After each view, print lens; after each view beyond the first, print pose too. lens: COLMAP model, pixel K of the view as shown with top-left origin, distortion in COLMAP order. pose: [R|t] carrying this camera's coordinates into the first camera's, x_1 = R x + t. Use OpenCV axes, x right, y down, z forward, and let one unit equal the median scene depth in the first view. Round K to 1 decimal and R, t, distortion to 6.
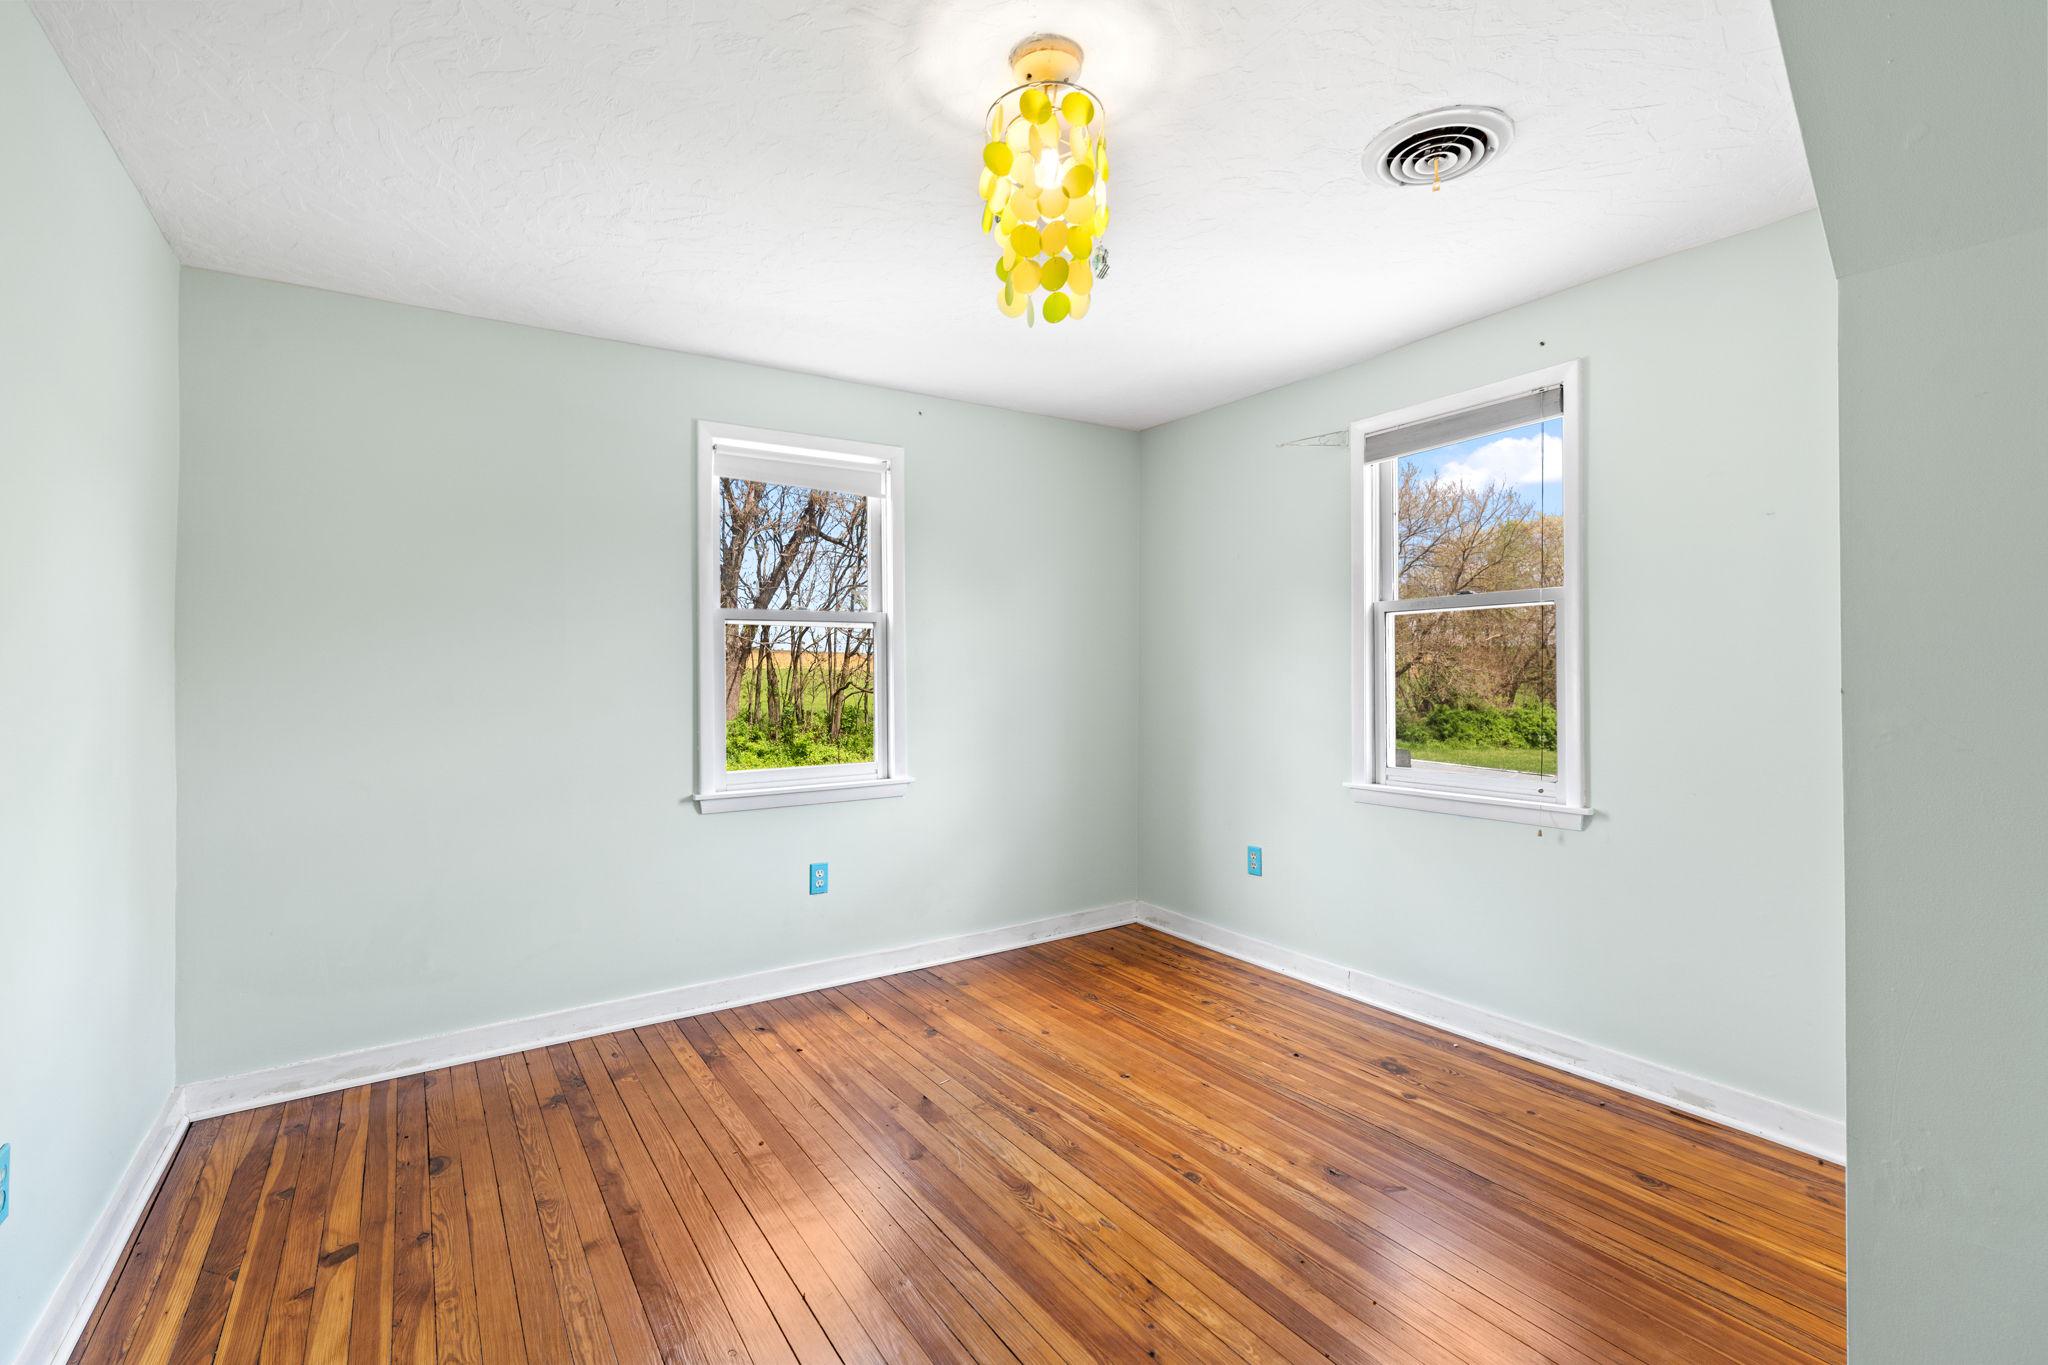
lens RADIAL K [[935.5, 0, 1036.6], [0, 935.5, 672.6], [0, 0, 1]] dist [-0.007168, 0.000130]
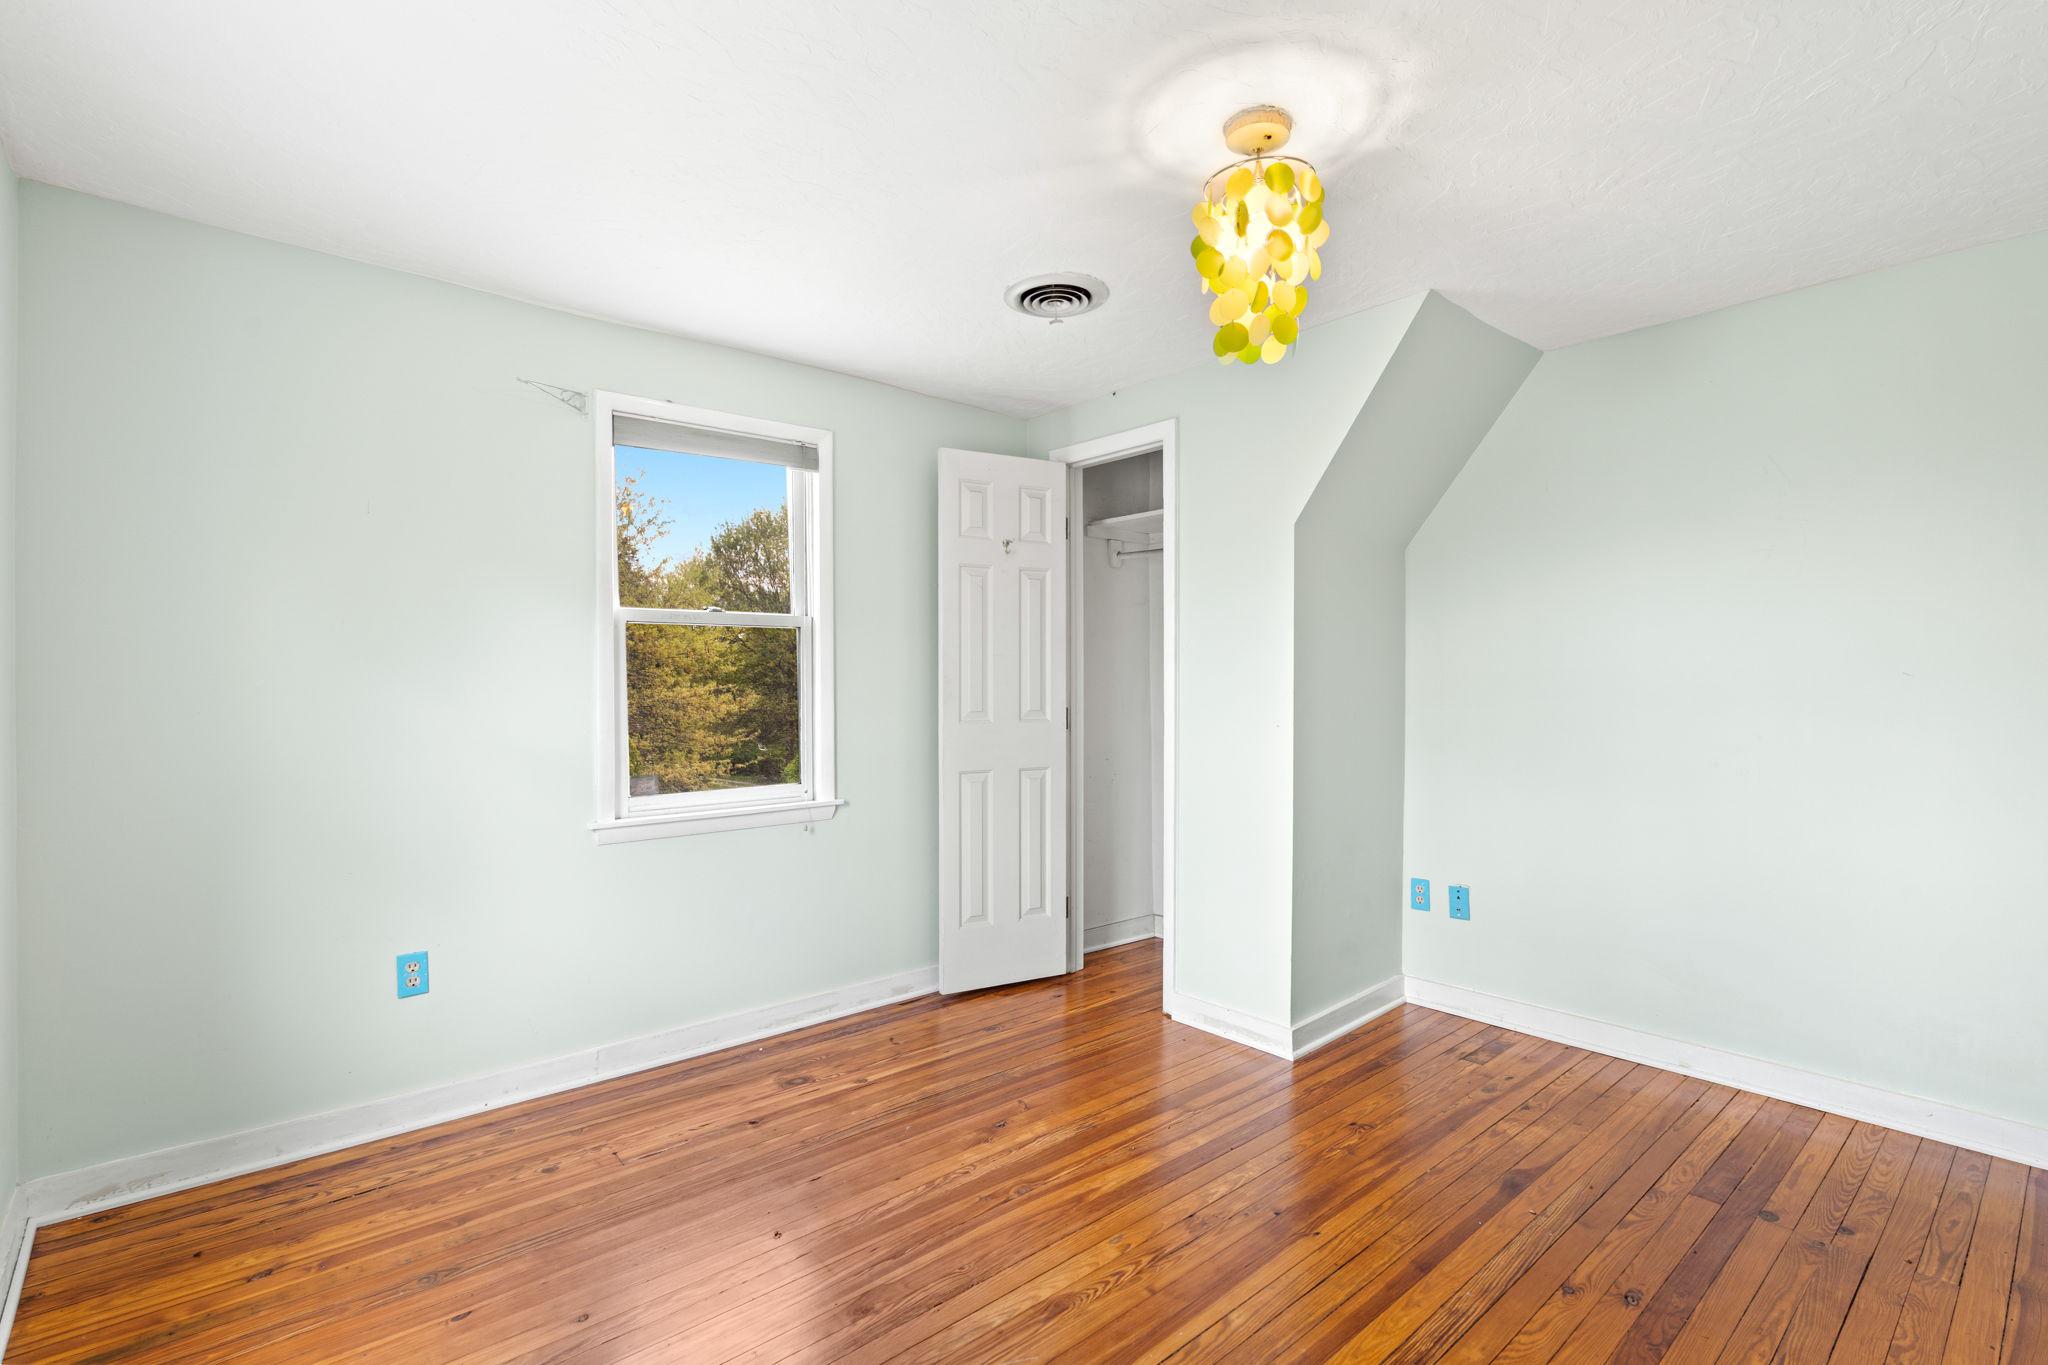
lens RADIAL K [[935.5, 0, 1036.2], [0, 935.5, 693.1], [0, 0, 1]] dist [-0.007168, 0.000130]
pose [[-0.134123, -0.003283, 0.990959, -0.643279], [0.005092, 0.999979, 0.004002, 0.001582], [-0.990952, 0.005583, -0.134104, 0.868711]]
